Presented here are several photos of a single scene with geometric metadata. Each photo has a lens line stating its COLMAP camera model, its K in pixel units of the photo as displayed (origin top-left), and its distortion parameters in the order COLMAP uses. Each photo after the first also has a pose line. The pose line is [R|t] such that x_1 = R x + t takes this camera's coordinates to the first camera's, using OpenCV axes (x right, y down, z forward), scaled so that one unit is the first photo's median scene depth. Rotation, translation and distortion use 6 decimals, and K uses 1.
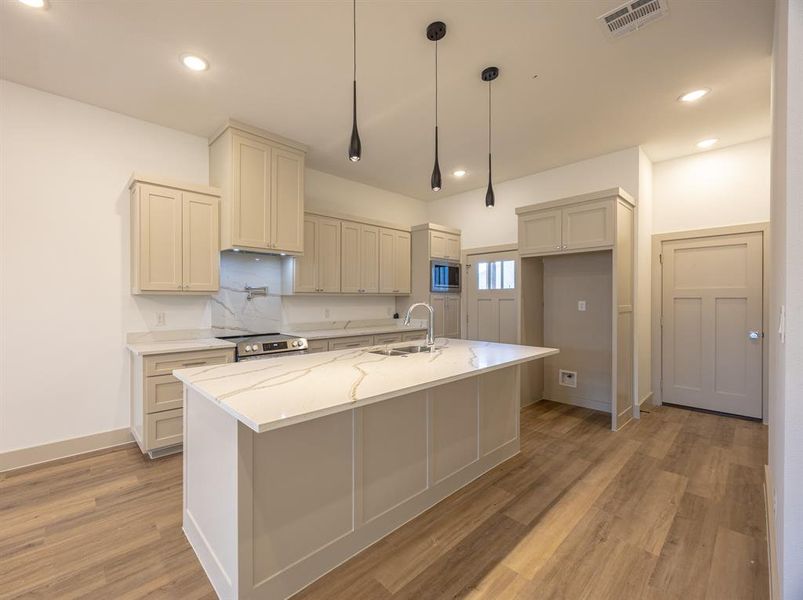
lens RADIAL K [[343.6, 0, 355.3], [0, 343.6, 301.0], [0, 0, 1]] dist [0.003862, 0.000165]
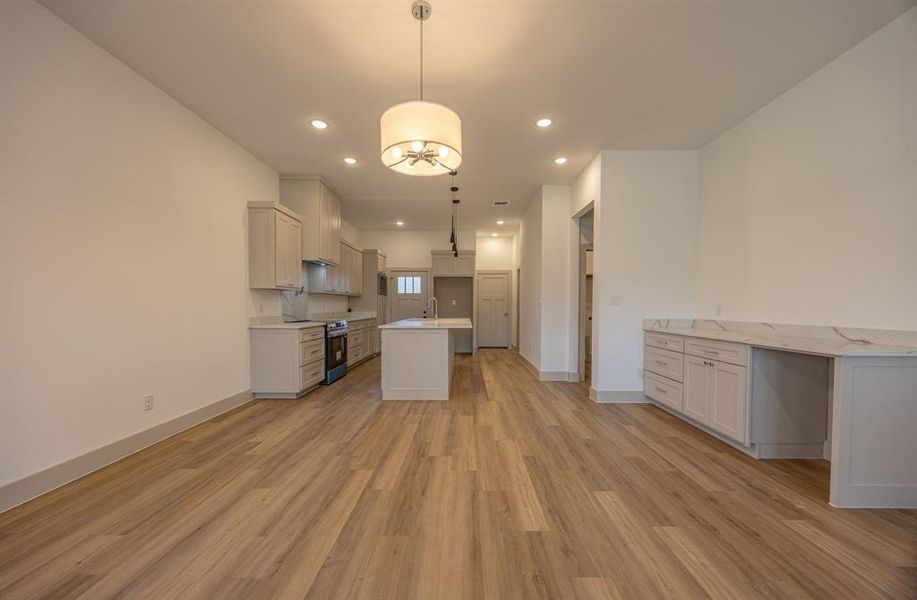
lens RADIAL K [[346.7, 0, 458.5], [0, 346.7, 313.6], [0, 0, 1]] dist [-0.000768, -0.000016]
pose [[0.661825, -0.013815, 0.749531, -0.875426], [-0.001495, 0.999804, 0.019748, 0.038693], [-0.749656, -0.014190, 0.661675, -0.374170]]
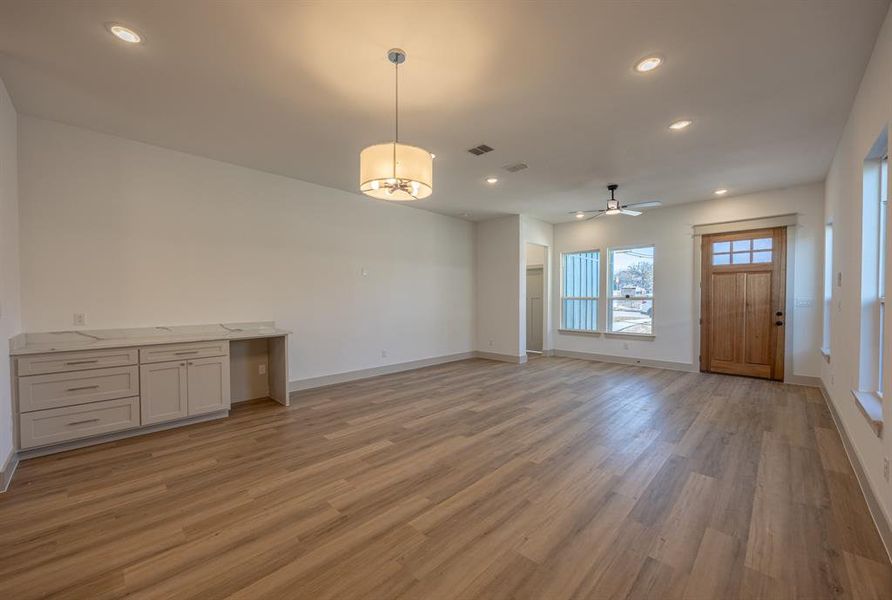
lens RADIAL K [[342.4, 0, 446.0], [0, 342.4, 300.0], [0, 0, 1]] dist [0.001294, 0.000196]
pose [[-0.995503, 0.005612, -0.094561, -0.532494], [0.004690, 0.999939, 0.009969, -0.005651], [0.094612, 0.009480, -0.995469, 0.635767]]
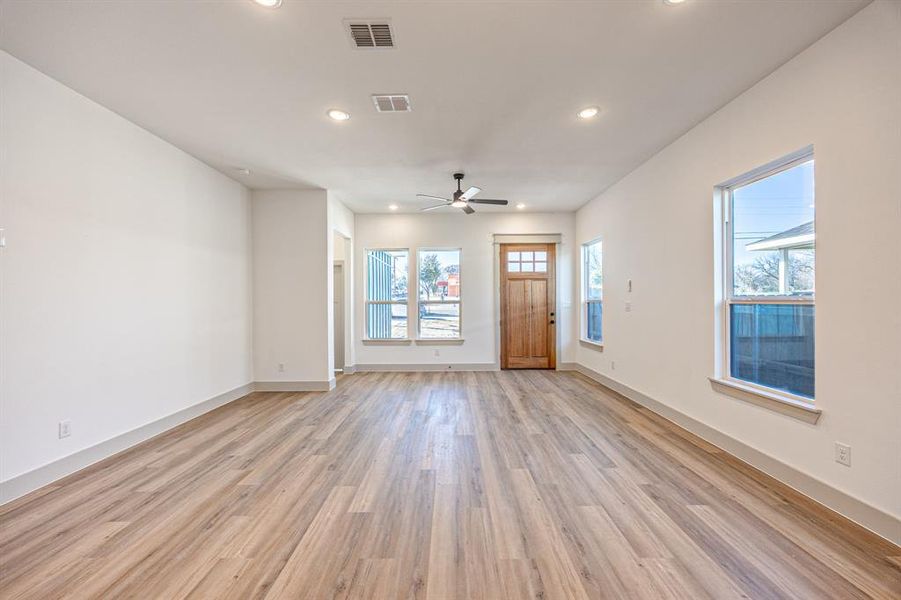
lens RADIAL K [[340.6, 0, 446.3], [0, 340.6, 299.9], [0, 0, 1]] dist [-0.002683, -0.000056]
pose [[-0.656727, 0.003603, -0.754120, -0.394317], [0.005407, 0.999985, 0.000070, -0.003056], [0.754109, -0.004031, -0.656737, 0.104069]]
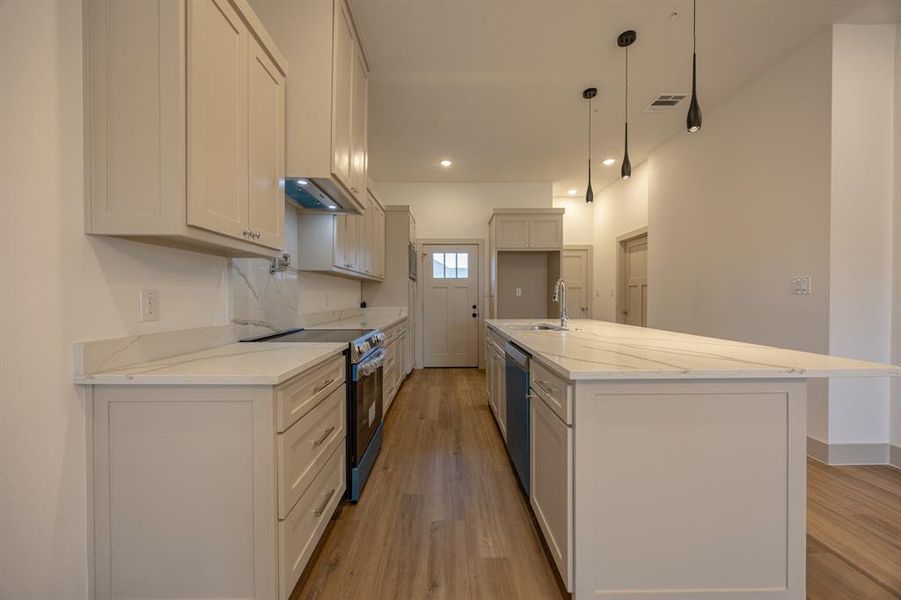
lens RADIAL K [[340.6, 0, 446.3], [0, 340.6, 299.9], [0, 0, 1]] dist [-0.002683, -0.000056]
pose [[0.645765, -0.005113, 0.763519, -0.534527], [0.002303, 0.999986, 0.004748, 0.037133], [-0.763533, -0.001308, 0.645767, 0.387458]]
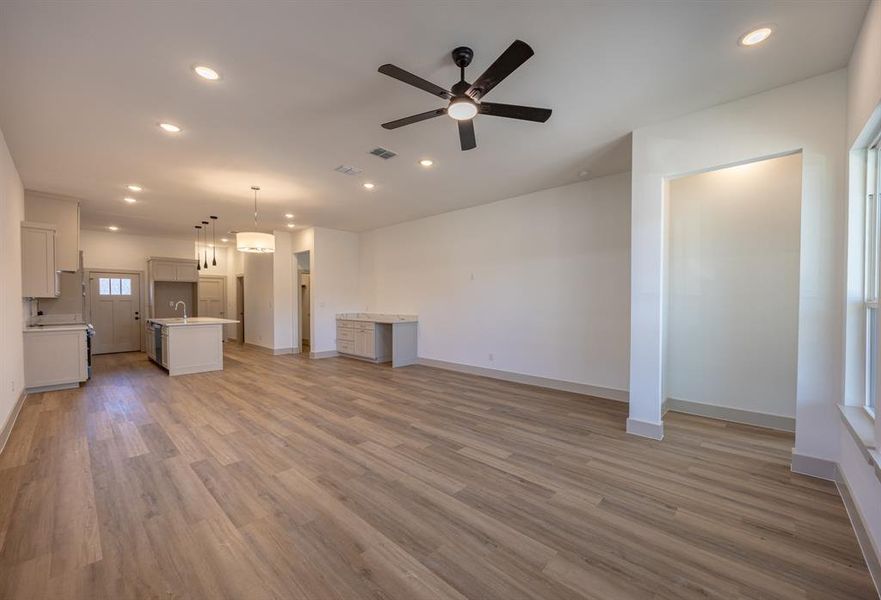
lens RADIAL K [[350.3, 0, 454.1], [0, 350.3, 307.3], [0, 0, 1]] dist [-0.002220, -0.000342]
pose [[-0.133839, -0.016456, 0.990866, -1.894802], [0.002212, 0.999855, 0.016904, 0.002322], [-0.991001, 0.004455, -0.133783, -0.522131]]
